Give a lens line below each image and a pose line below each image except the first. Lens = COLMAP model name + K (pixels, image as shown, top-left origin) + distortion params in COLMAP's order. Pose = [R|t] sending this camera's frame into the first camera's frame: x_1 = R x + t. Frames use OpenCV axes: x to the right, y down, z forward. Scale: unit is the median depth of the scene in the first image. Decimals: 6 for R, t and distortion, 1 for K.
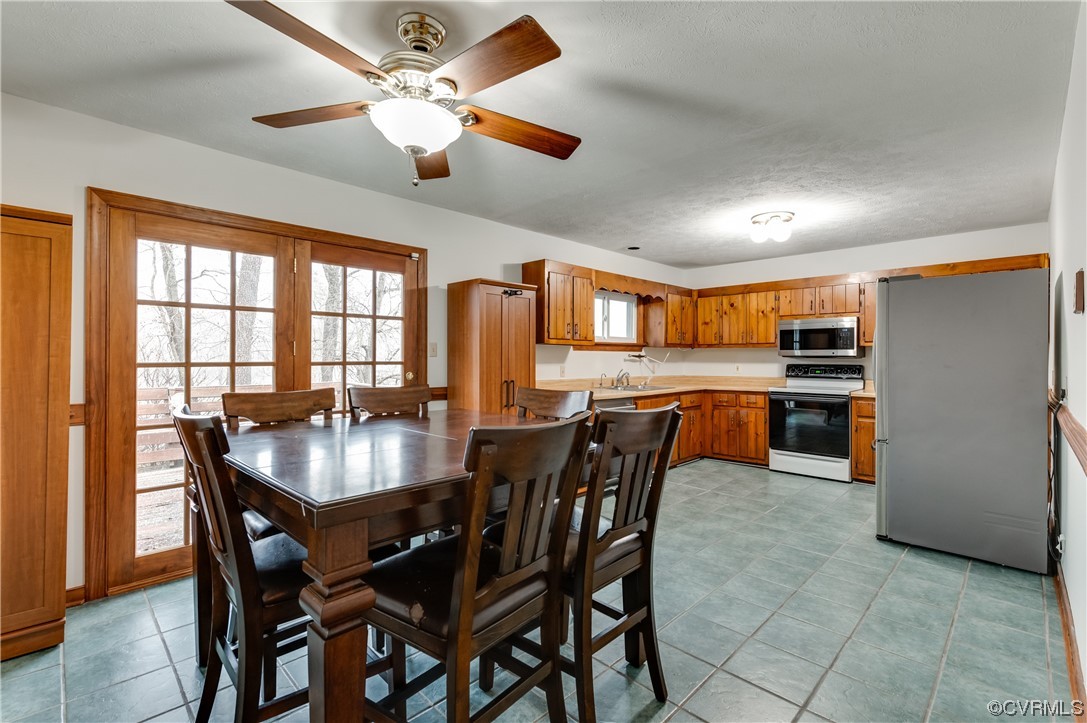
lens RADIAL K [[483.7, 0, 541.8], [0, 483.7, 355.0], [0, 0, 1]] dist [0.001657, 0.000374]
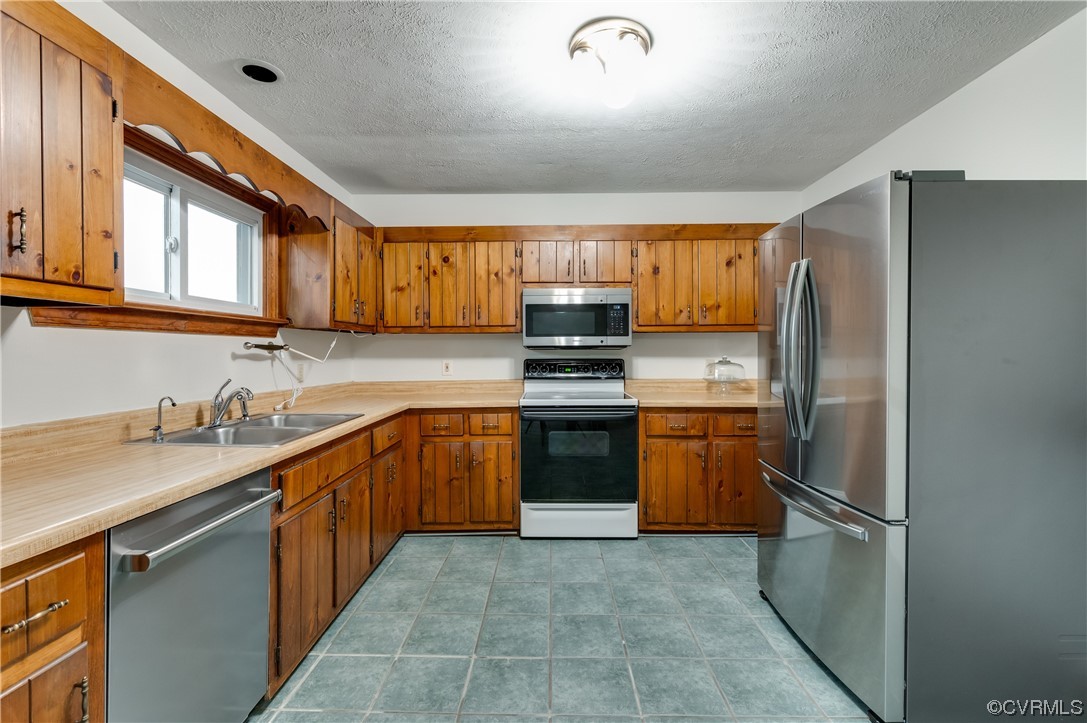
lens RADIAL K [[483.7, 0, 541.8], [0, 483.7, 355.0], [0, 0, 1]] dist [0.001657, 0.000374]
pose [[0.725423, -0.011077, 0.688215, 0.078902], [0.003158, 0.999914, 0.012766, 0.005239], [-0.688296, -0.007088, 0.725395, 0.529778]]
